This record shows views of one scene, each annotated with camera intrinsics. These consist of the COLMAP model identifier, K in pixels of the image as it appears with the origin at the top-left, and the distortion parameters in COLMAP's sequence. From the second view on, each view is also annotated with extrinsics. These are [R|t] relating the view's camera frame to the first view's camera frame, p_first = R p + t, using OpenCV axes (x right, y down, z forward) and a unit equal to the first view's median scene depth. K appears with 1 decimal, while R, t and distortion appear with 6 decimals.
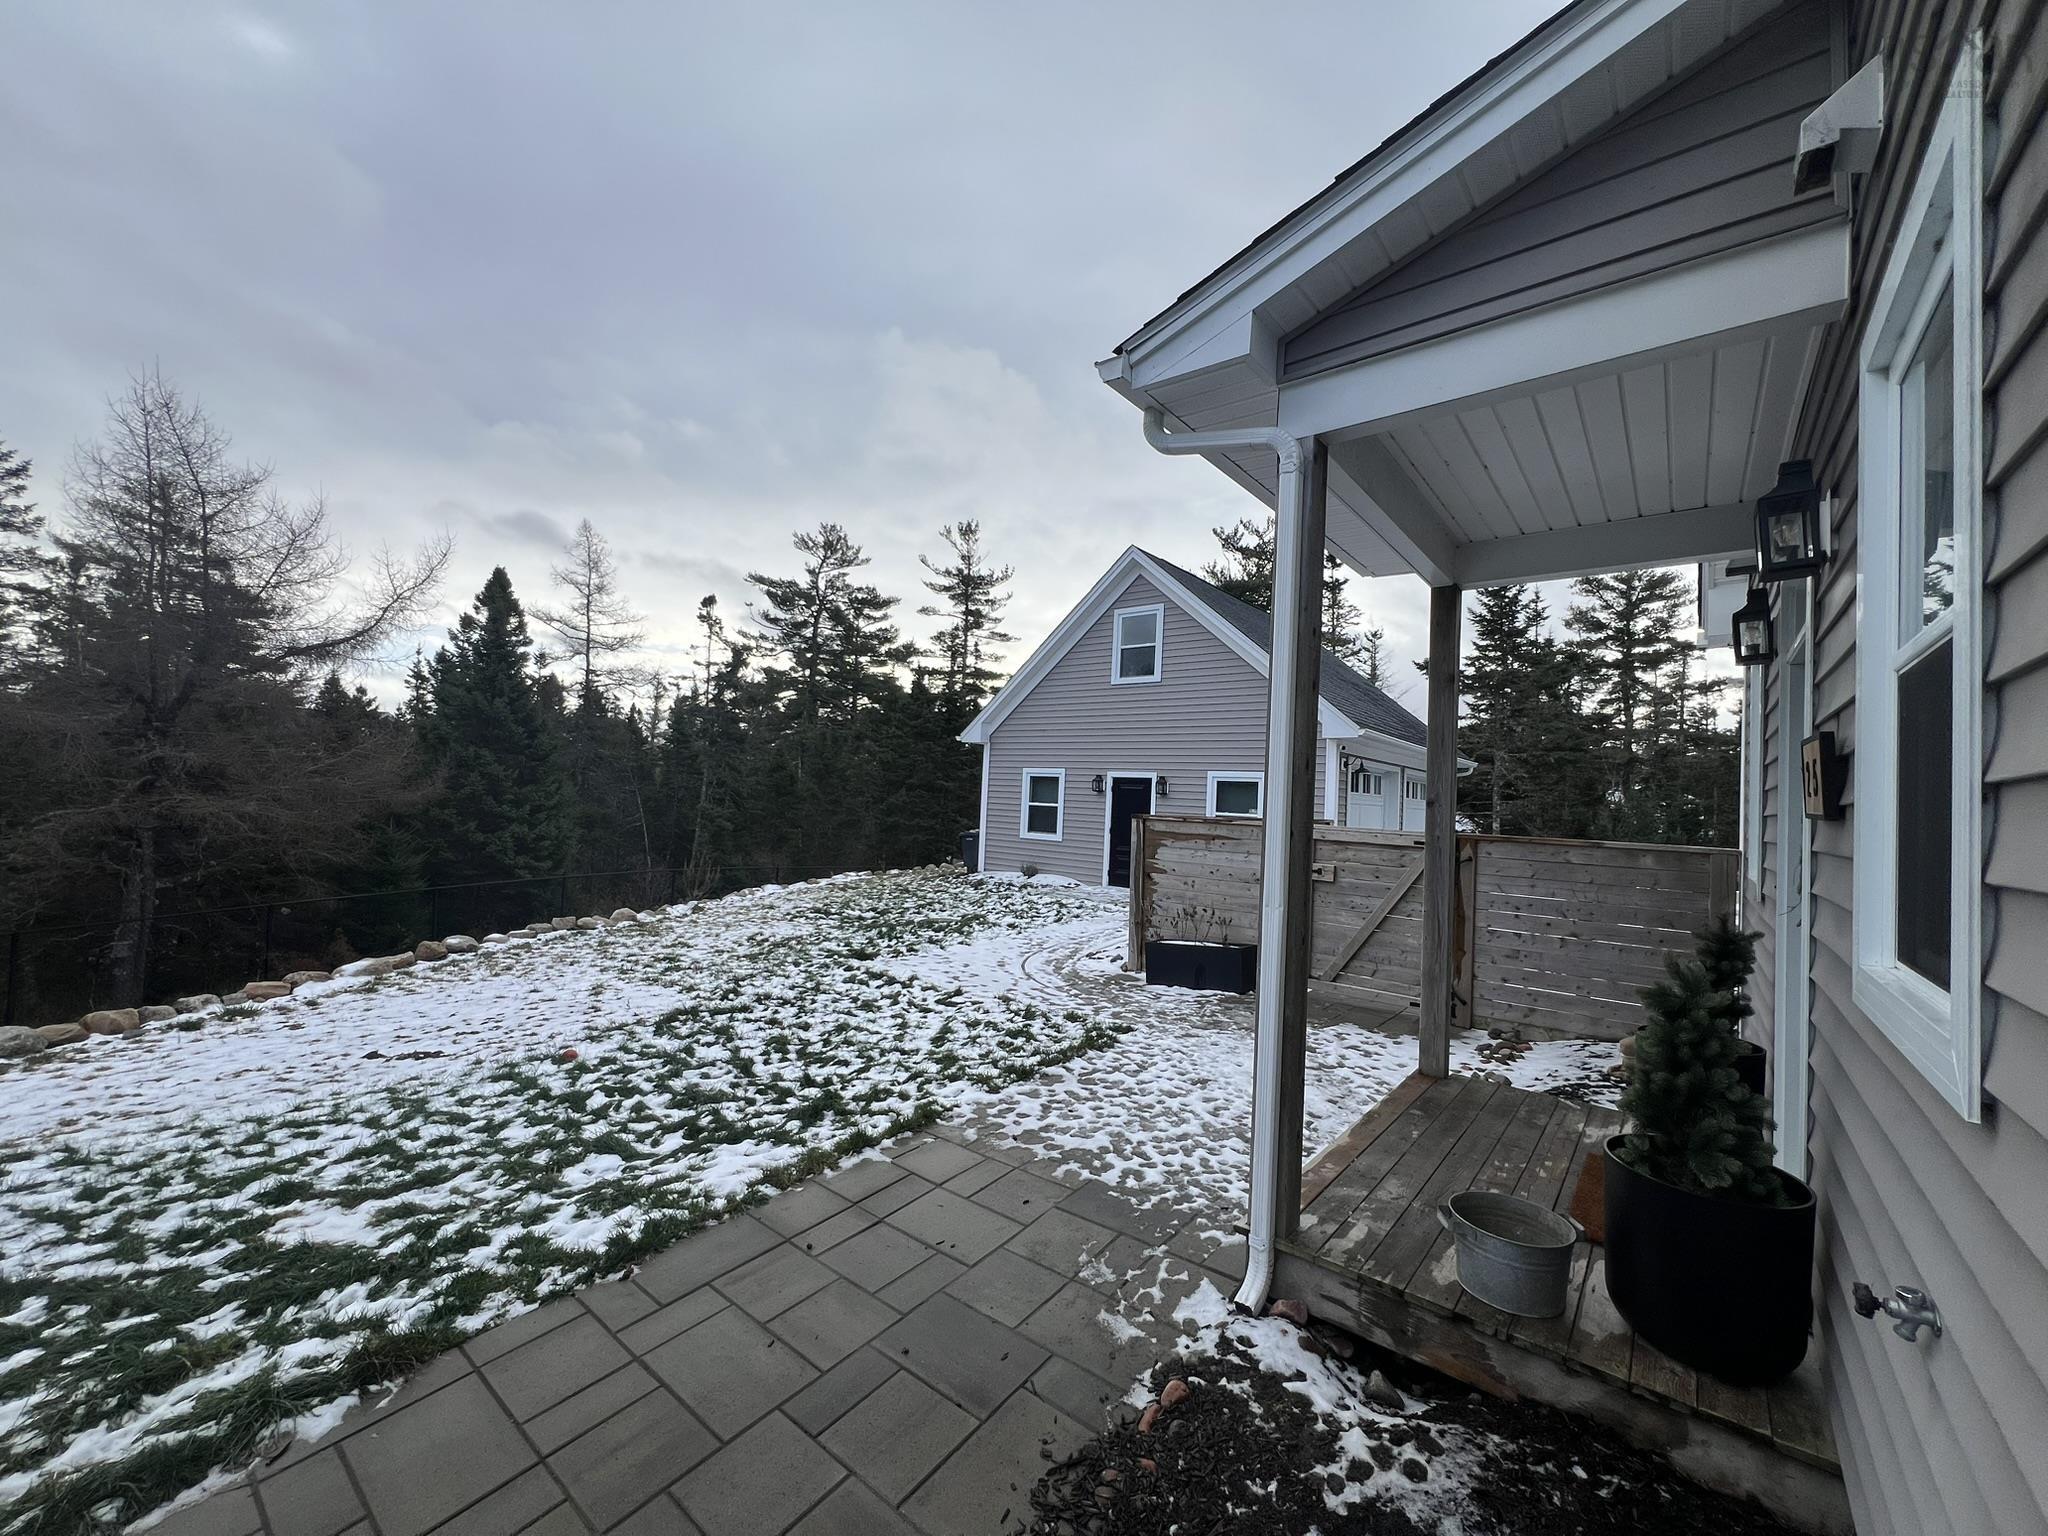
lens RADIAL K [[815.4, 0, 1031.6], [0, 815.4, 774.7], [0, 0, 1]] dist [0.002513, -0.001211]
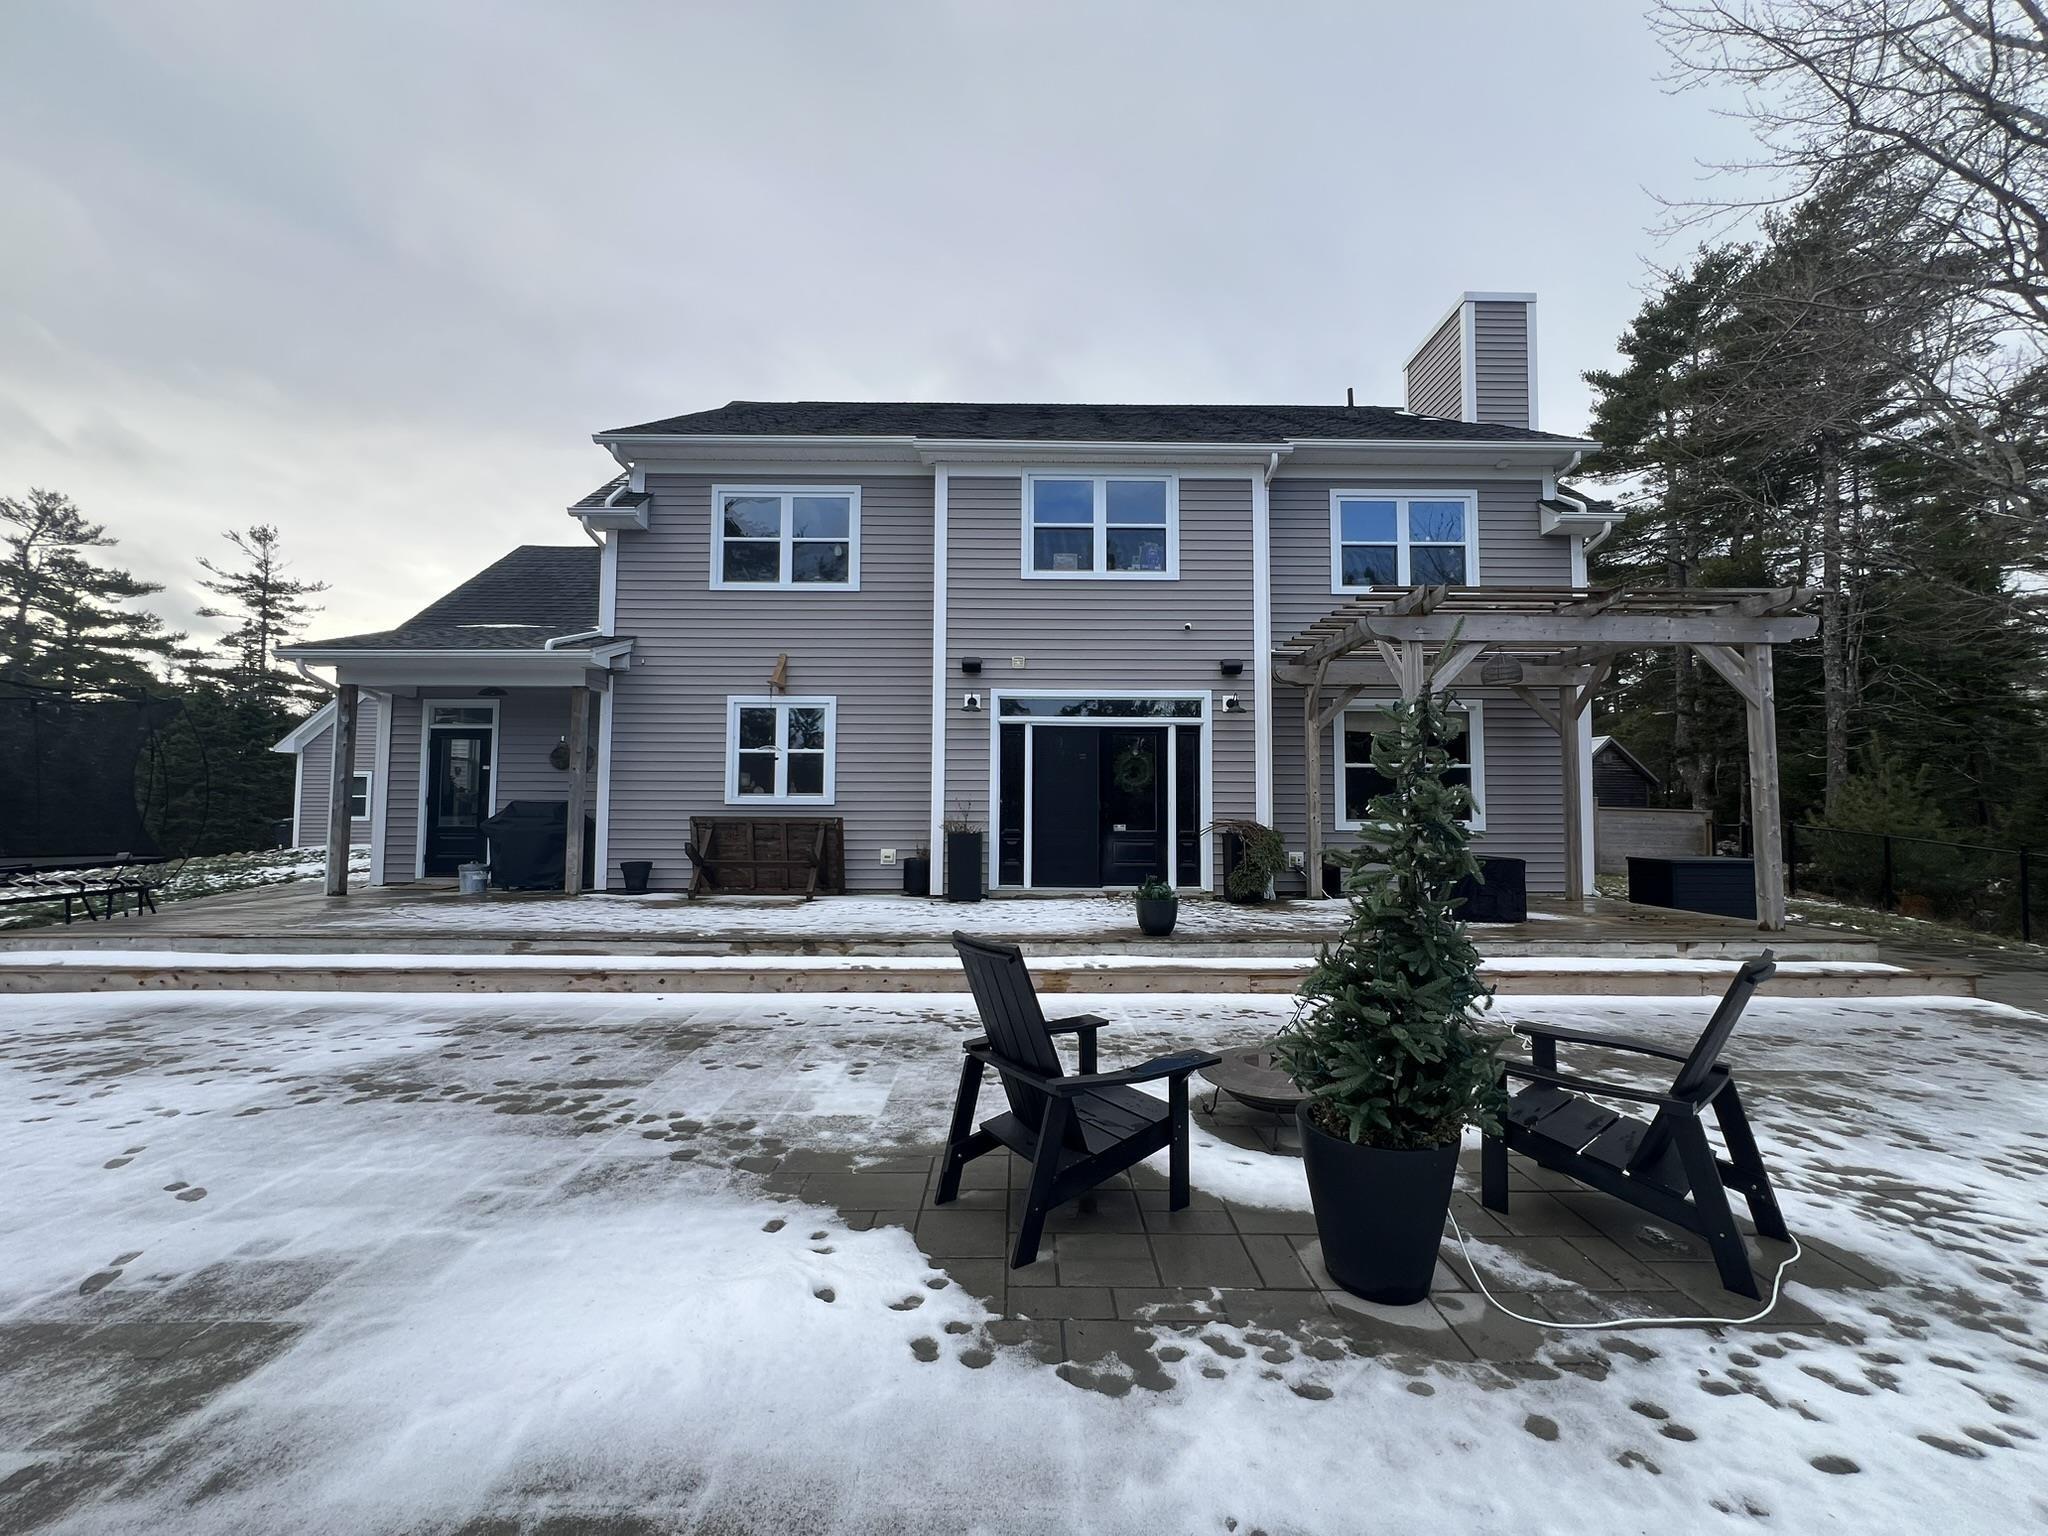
lens RADIAL K [[815.4, 0, 1027.8], [0, 815.4, 763.8], [0, 0, 1]] dist [0.002513, -0.001211]
pose [[0.767343, -0.000733, 0.641236, -0.001519], [0.002895, 0.999993, -0.002321, -0.009047], [-0.641230, 0.003637, 0.767340, -0.356339]]
